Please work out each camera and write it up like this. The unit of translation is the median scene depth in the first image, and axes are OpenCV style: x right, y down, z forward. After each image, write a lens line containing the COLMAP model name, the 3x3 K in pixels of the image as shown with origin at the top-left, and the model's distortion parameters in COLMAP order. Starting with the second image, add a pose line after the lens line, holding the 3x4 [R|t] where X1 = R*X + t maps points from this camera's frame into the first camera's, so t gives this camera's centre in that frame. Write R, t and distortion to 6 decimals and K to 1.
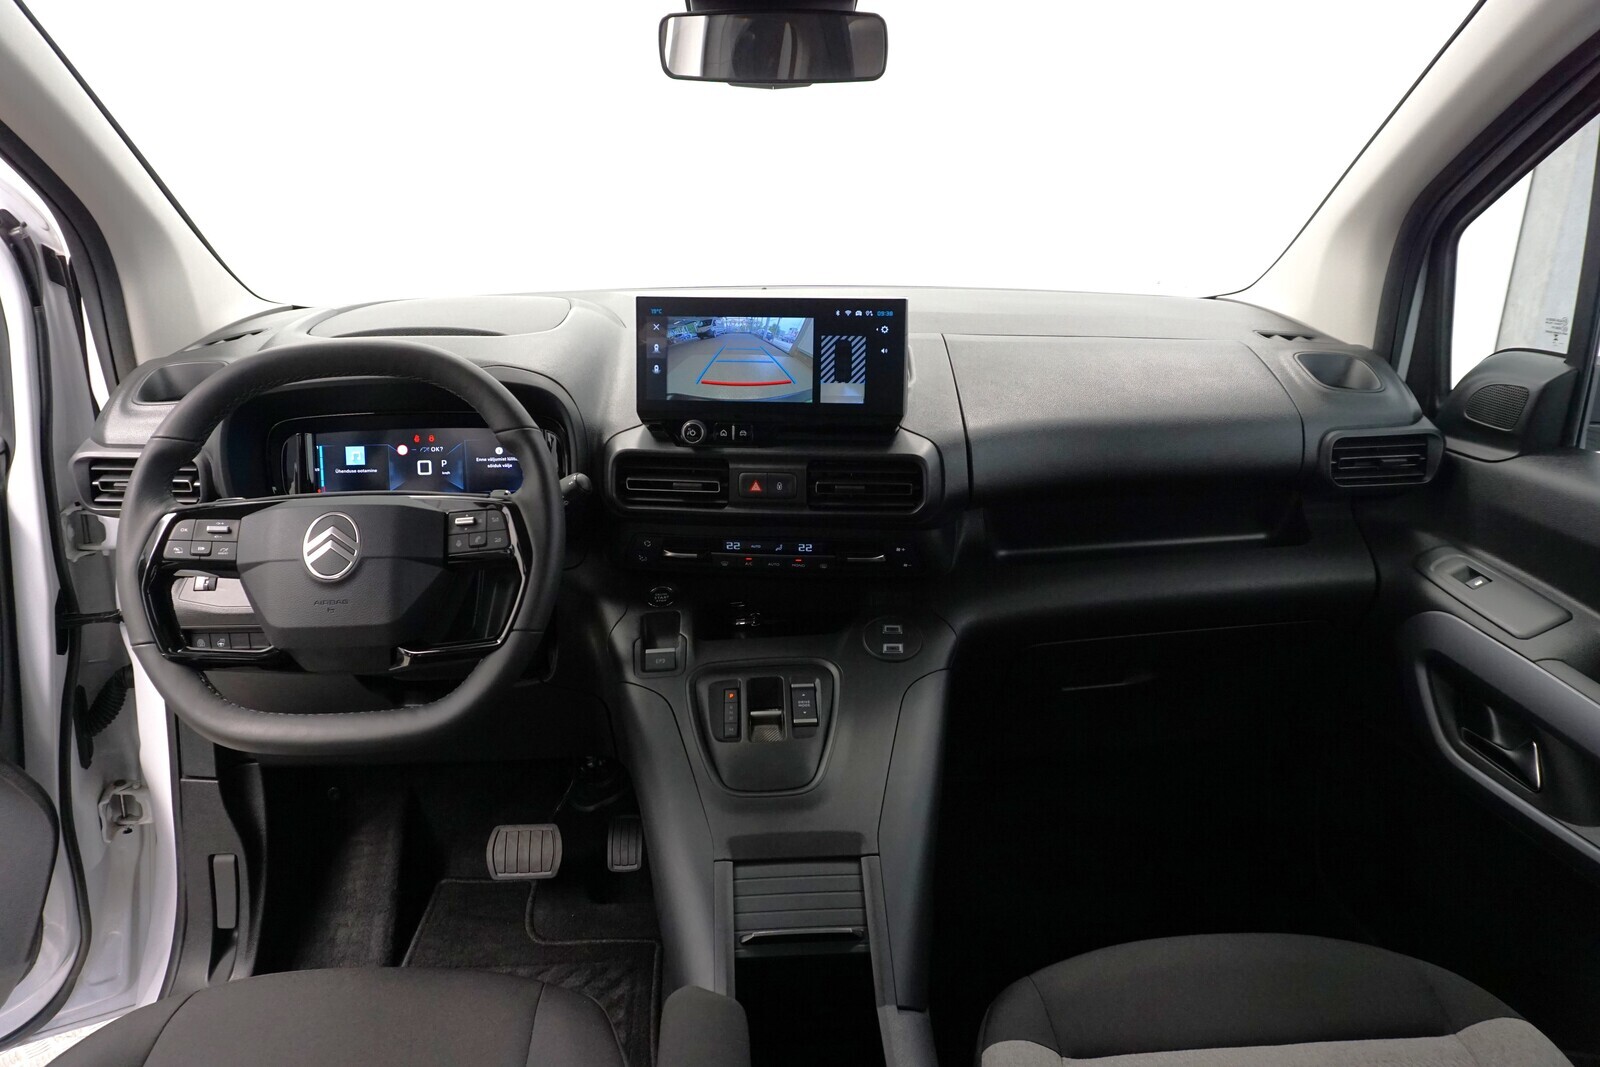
lens RADIAL K [[1076.9, 0, 800.4], [0, 1076.9, 537.9], [0, 0, 1]] dist [-0.009400, -0.003096]
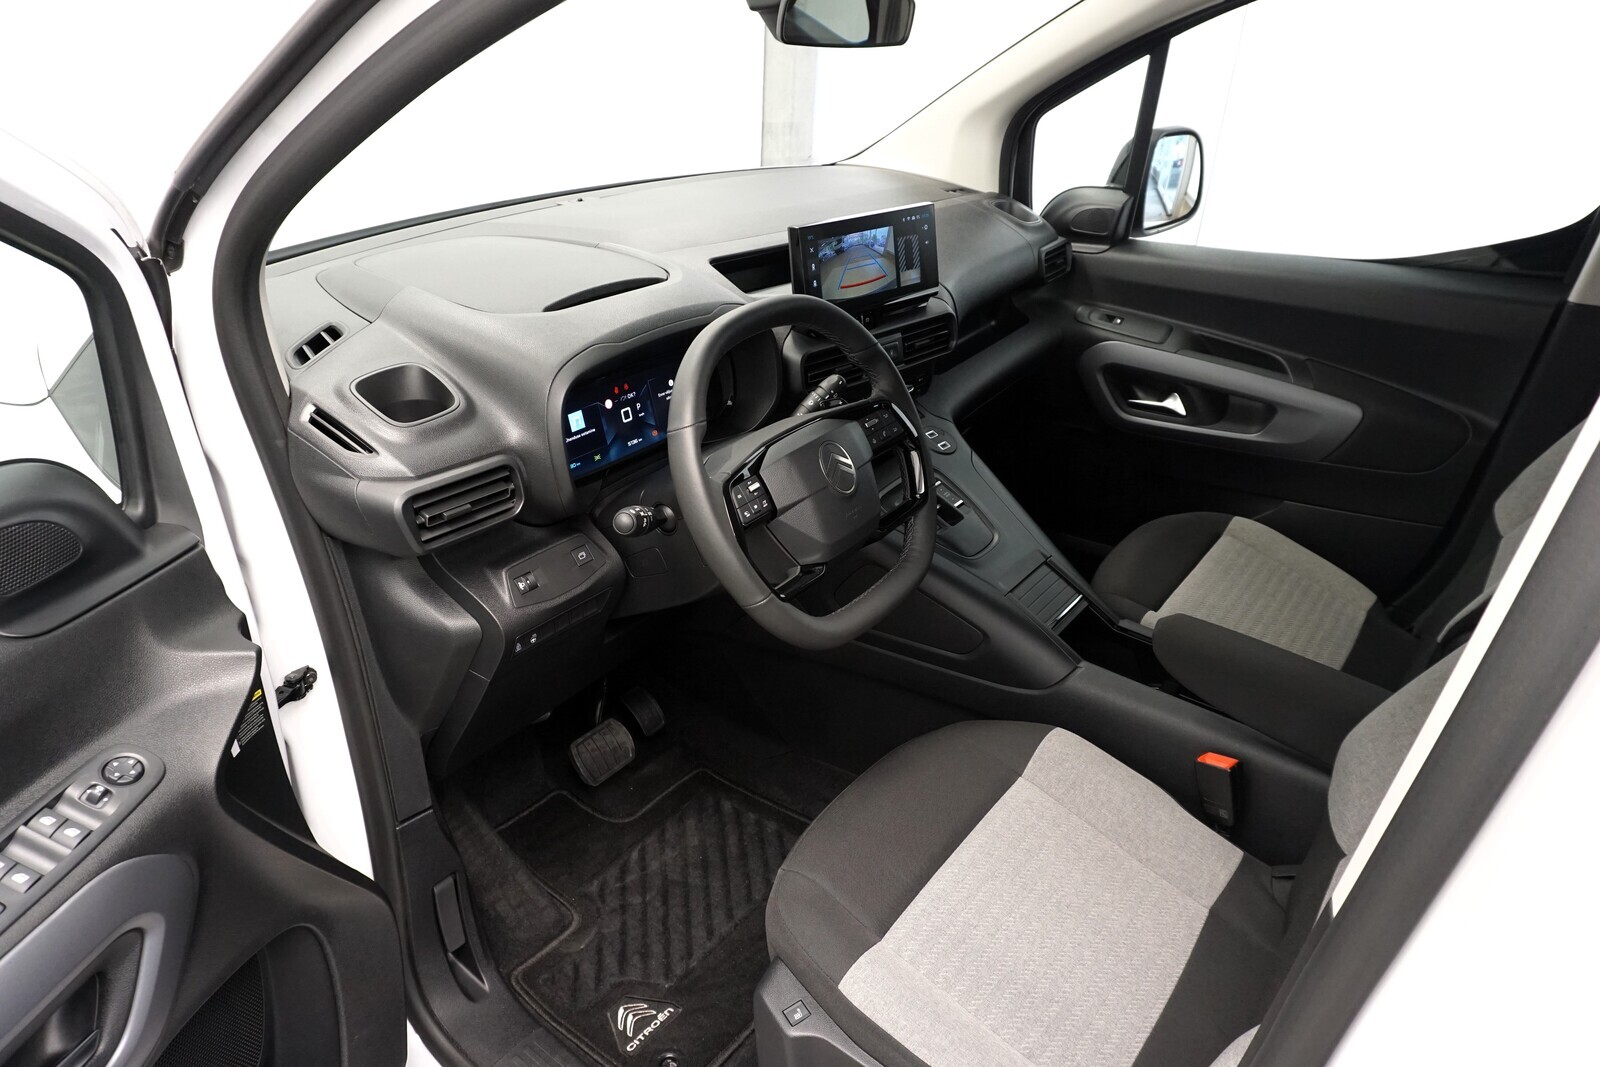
lens RADIAL K [[1076.9, 0, 805.7], [0, 1076.9, 529.3], [0, 0, 1]] dist [-0.009400, -0.003096]
pose [[0.636976, -0.335082, 0.694249, -1.122811], [0.224983, 0.942187, 0.248328, -0.203057], [-0.737322, -0.001985, 0.675538, 0.155322]]
